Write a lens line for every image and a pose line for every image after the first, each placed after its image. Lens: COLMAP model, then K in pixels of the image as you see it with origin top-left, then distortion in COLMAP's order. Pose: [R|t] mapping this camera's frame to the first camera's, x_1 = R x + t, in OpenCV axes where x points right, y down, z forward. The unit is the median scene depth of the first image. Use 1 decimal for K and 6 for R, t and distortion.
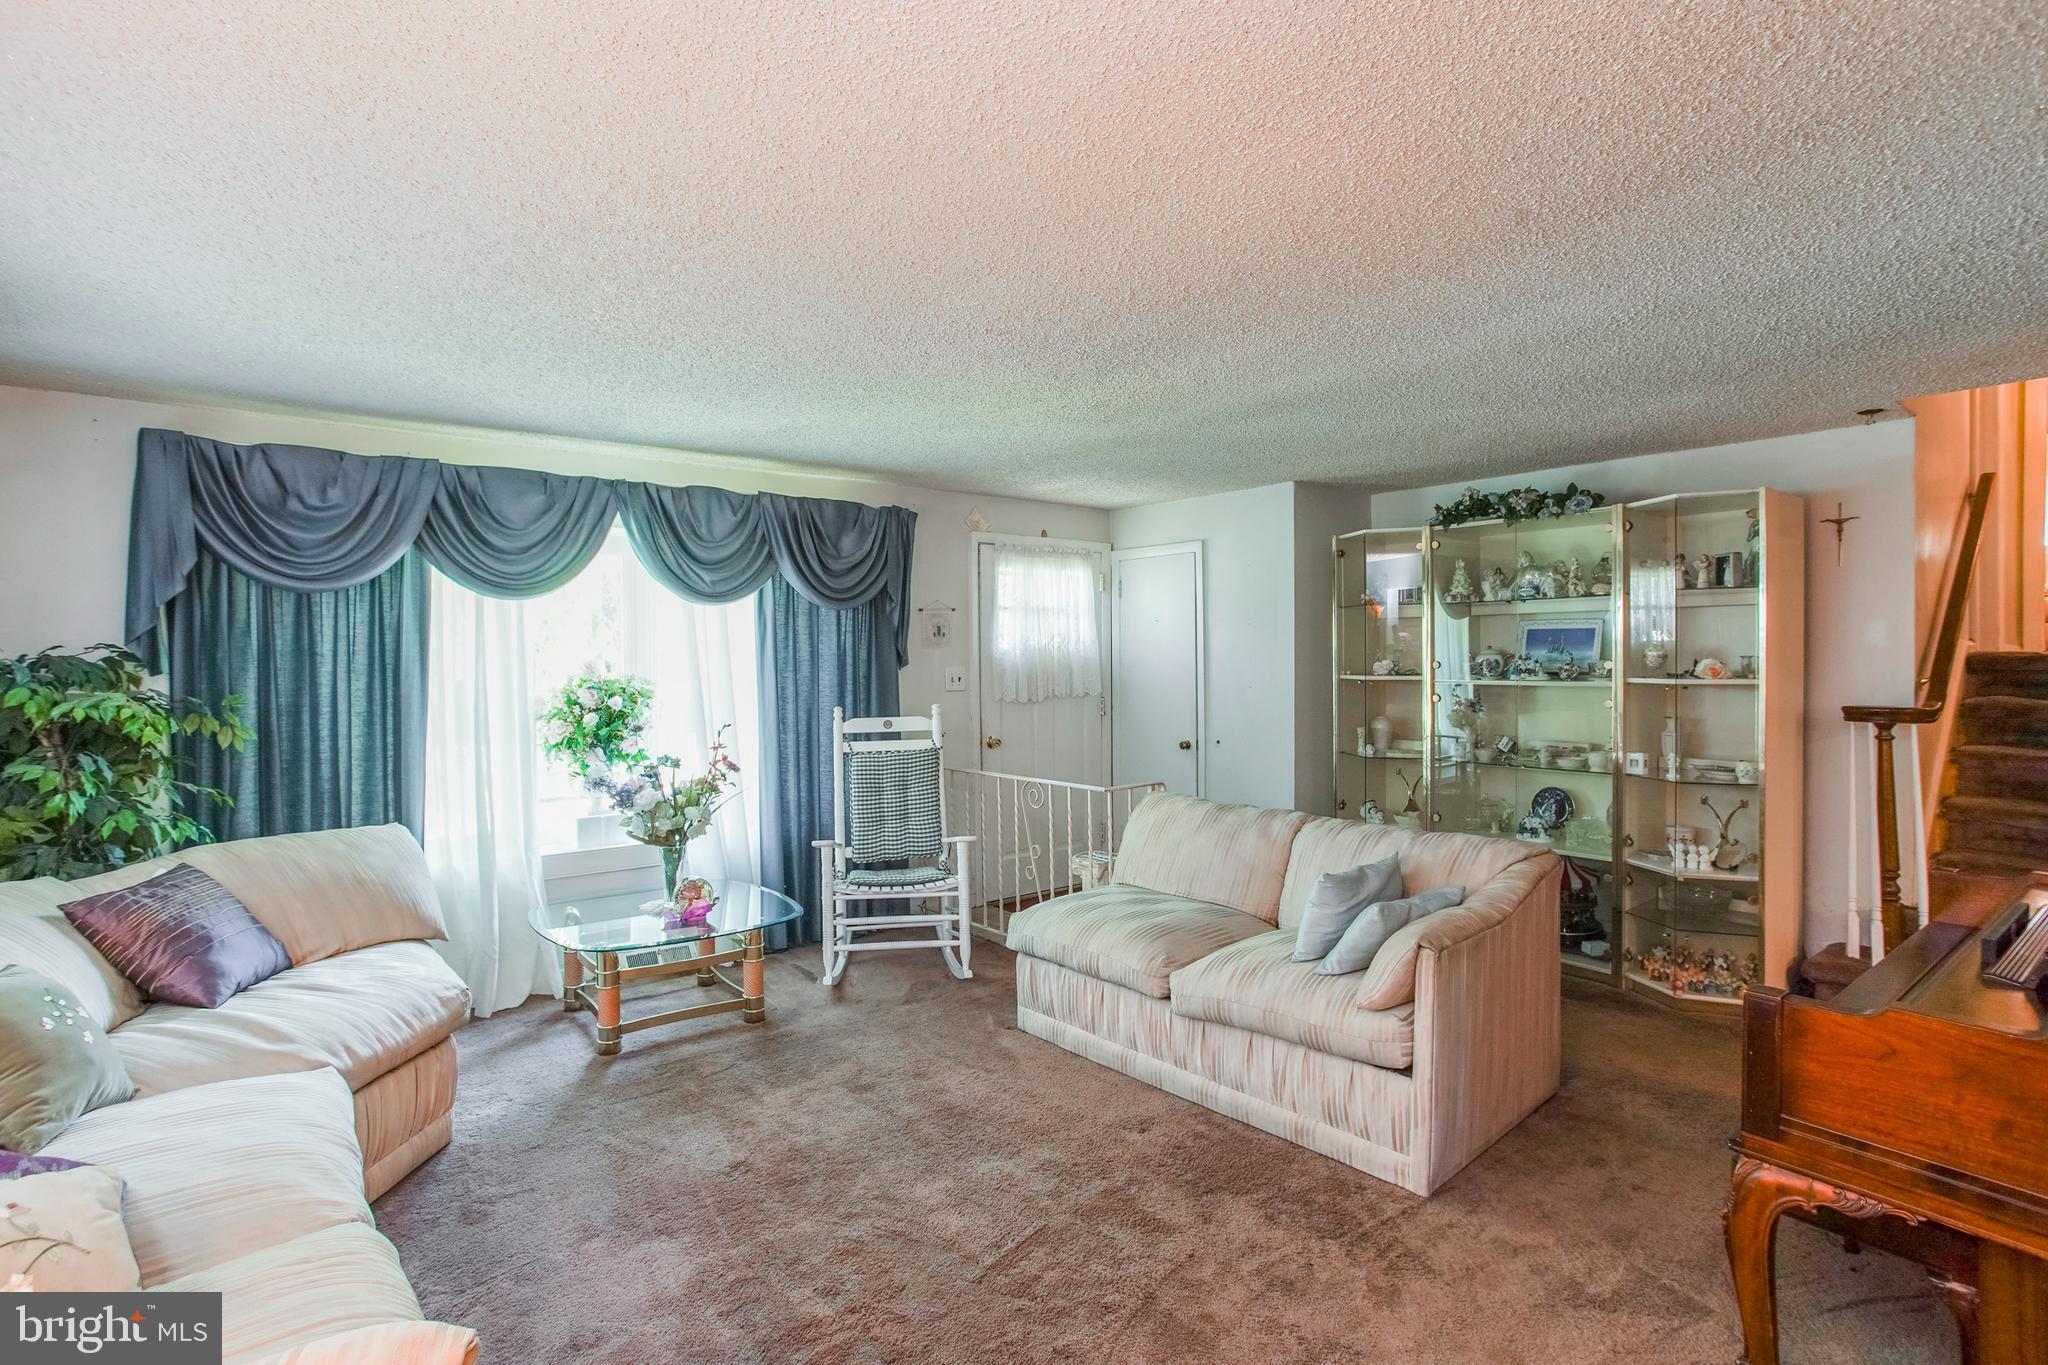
lens RADIAL K [[984.4, 0, 1027.1], [0, 984.4, 665.1], [0, 0, 1]] dist [-0.059034, 0.038518]
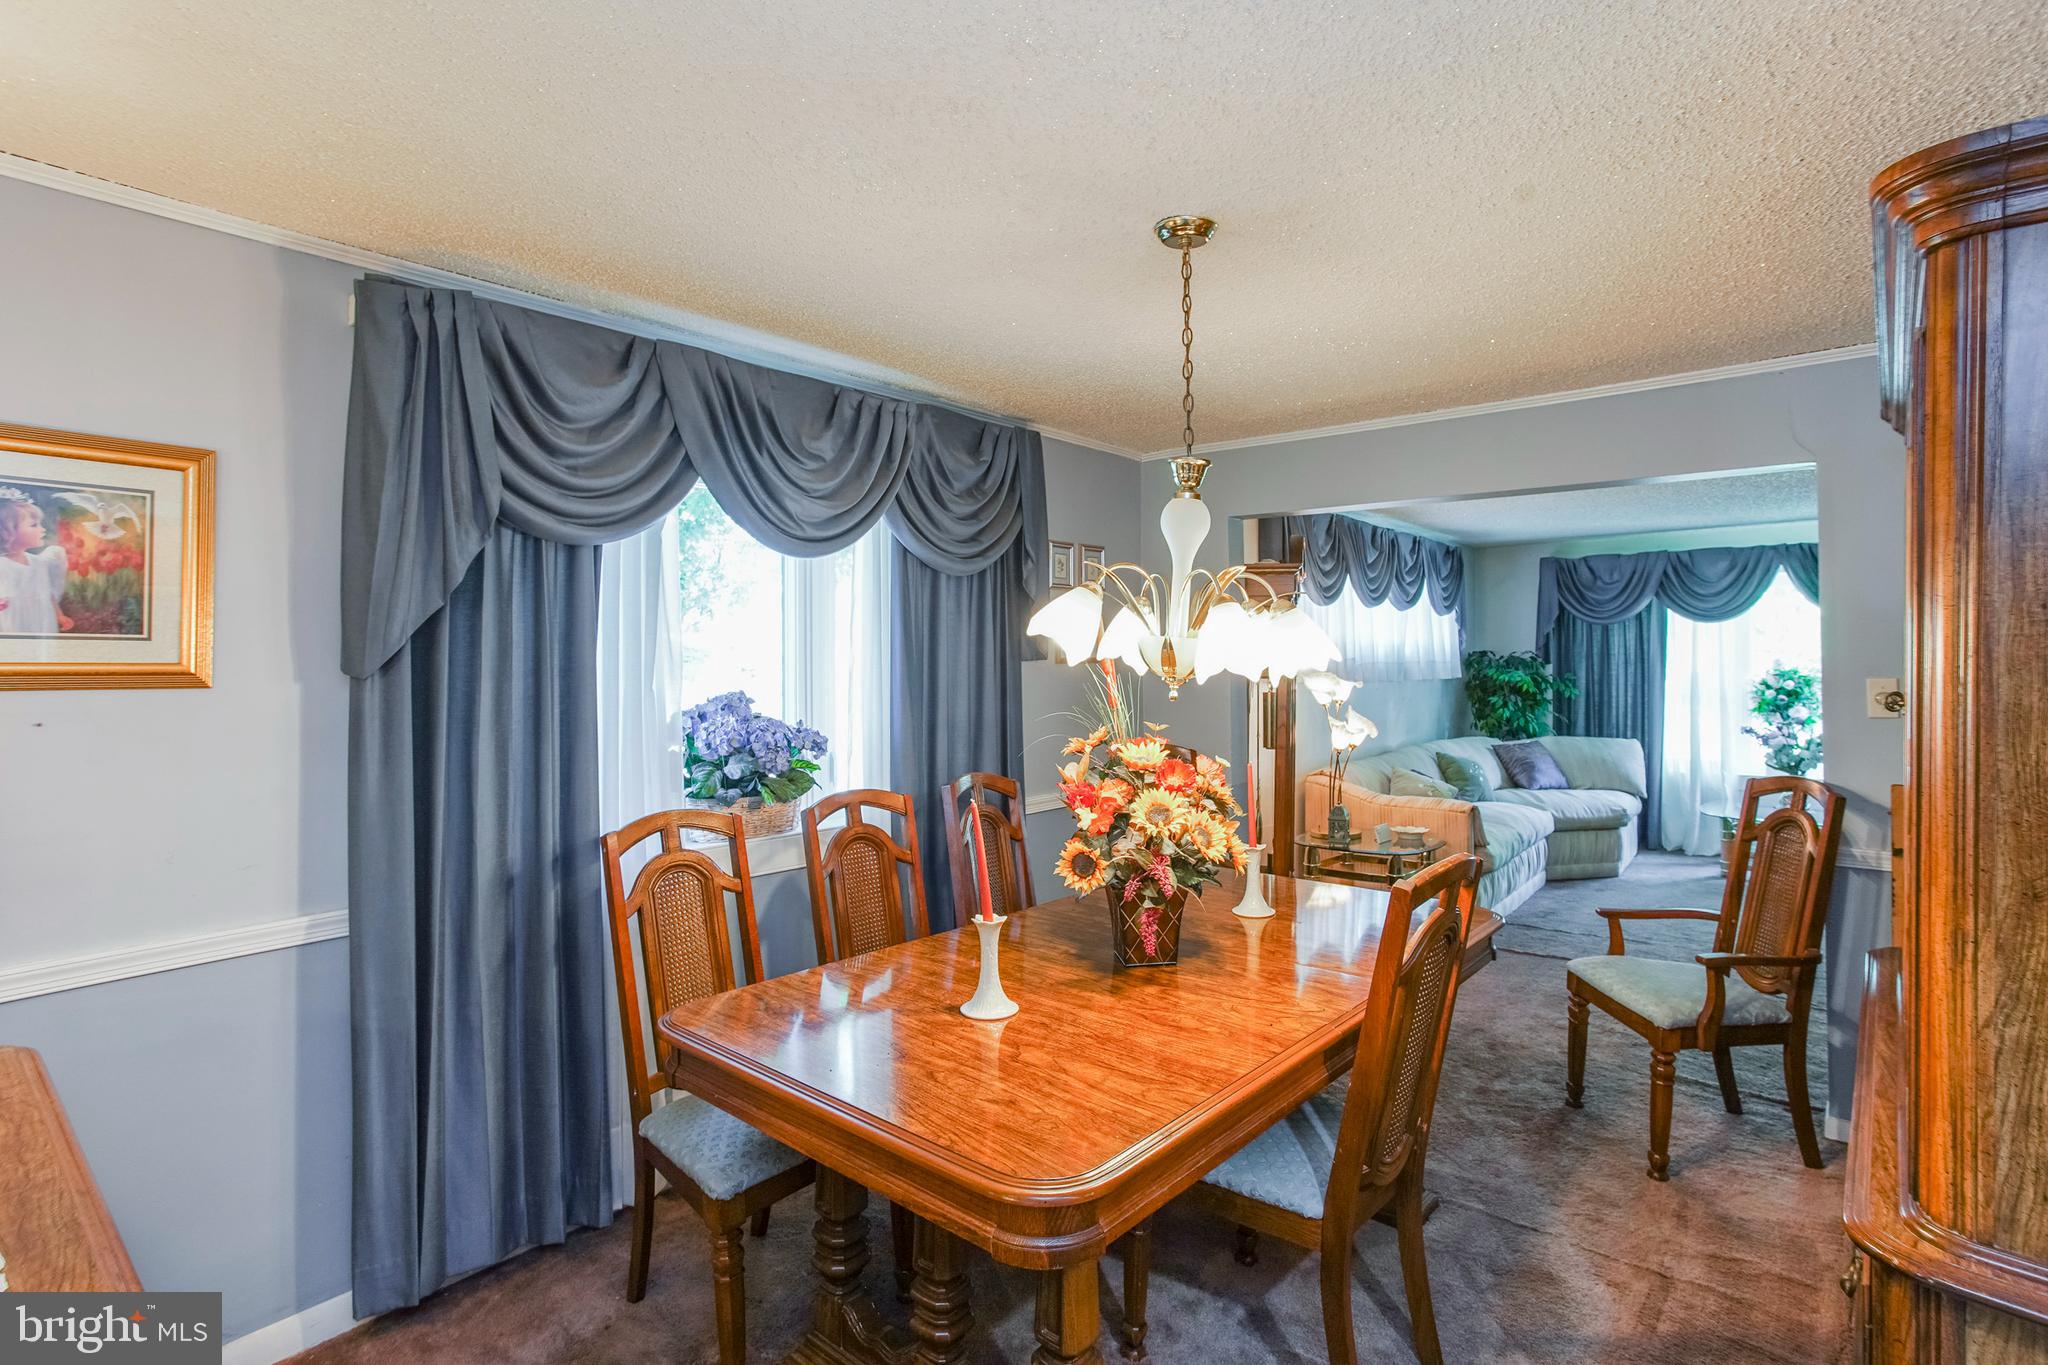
lens RADIAL K [[984.4, 0, 1027.1], [0, 984.4, 665.1], [0, 0, 1]] dist [-0.059034, 0.038518]
pose [[0.184523, 0.007875, -0.982797, 1.032609], [-0.001983, 0.999969, 0.007640, -0.002521], [0.982826, 0.000540, 0.184533, -0.575926]]
